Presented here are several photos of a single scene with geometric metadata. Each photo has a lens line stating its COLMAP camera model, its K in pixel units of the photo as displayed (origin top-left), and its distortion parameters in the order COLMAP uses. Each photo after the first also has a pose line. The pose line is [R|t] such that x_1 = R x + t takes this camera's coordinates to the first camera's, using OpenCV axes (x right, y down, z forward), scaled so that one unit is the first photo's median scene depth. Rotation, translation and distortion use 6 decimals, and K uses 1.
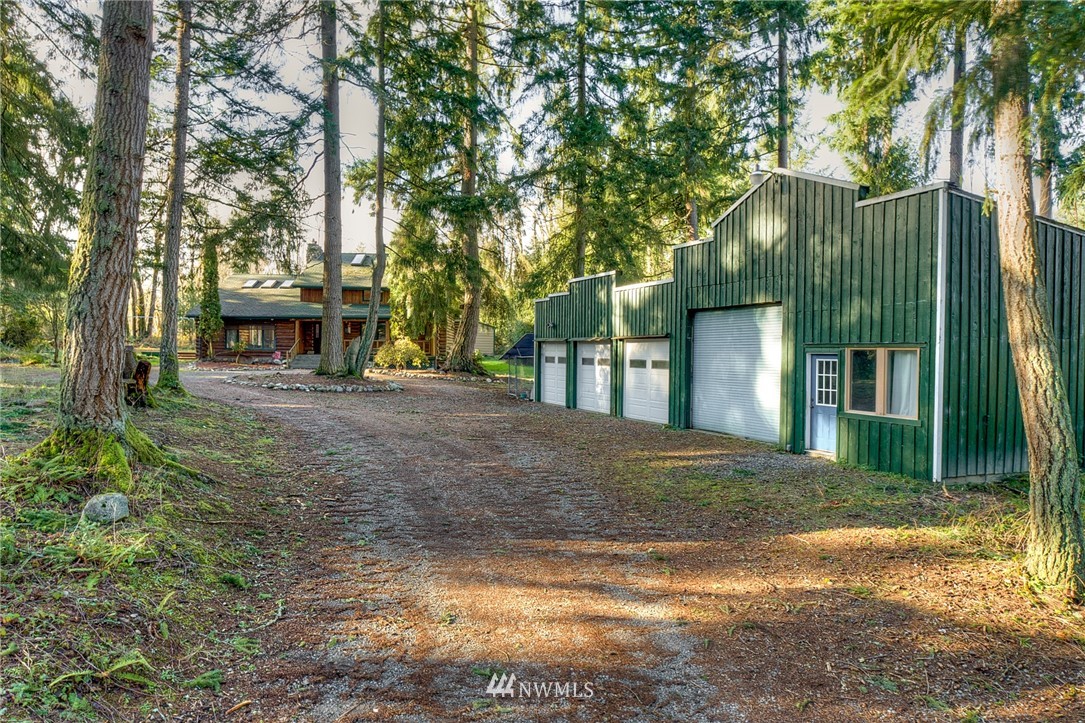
lens RADIAL K [[764.7, 0, 544.3], [0, 764.7, 361.5], [0, 0, 1]] dist [0.018765, 0.008620]
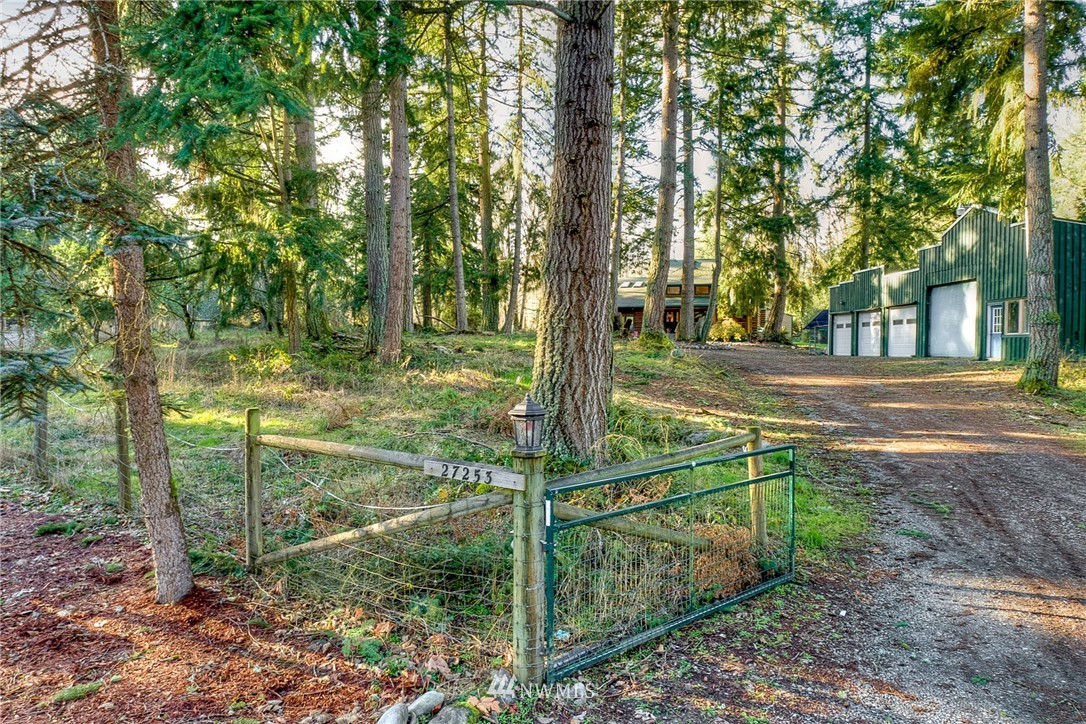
lens RADIAL K [[765.4, 0, 542.7], [0, 765.4, 369.1], [0, 0, 1]] dist [0.018765, 0.008620]
pose [[0.933030, 0.005348, -0.359758, 0.004754], [-0.002468, 0.999961, 0.008464, 0.059611], [0.359790, -0.007009, 0.933007, -0.520532]]
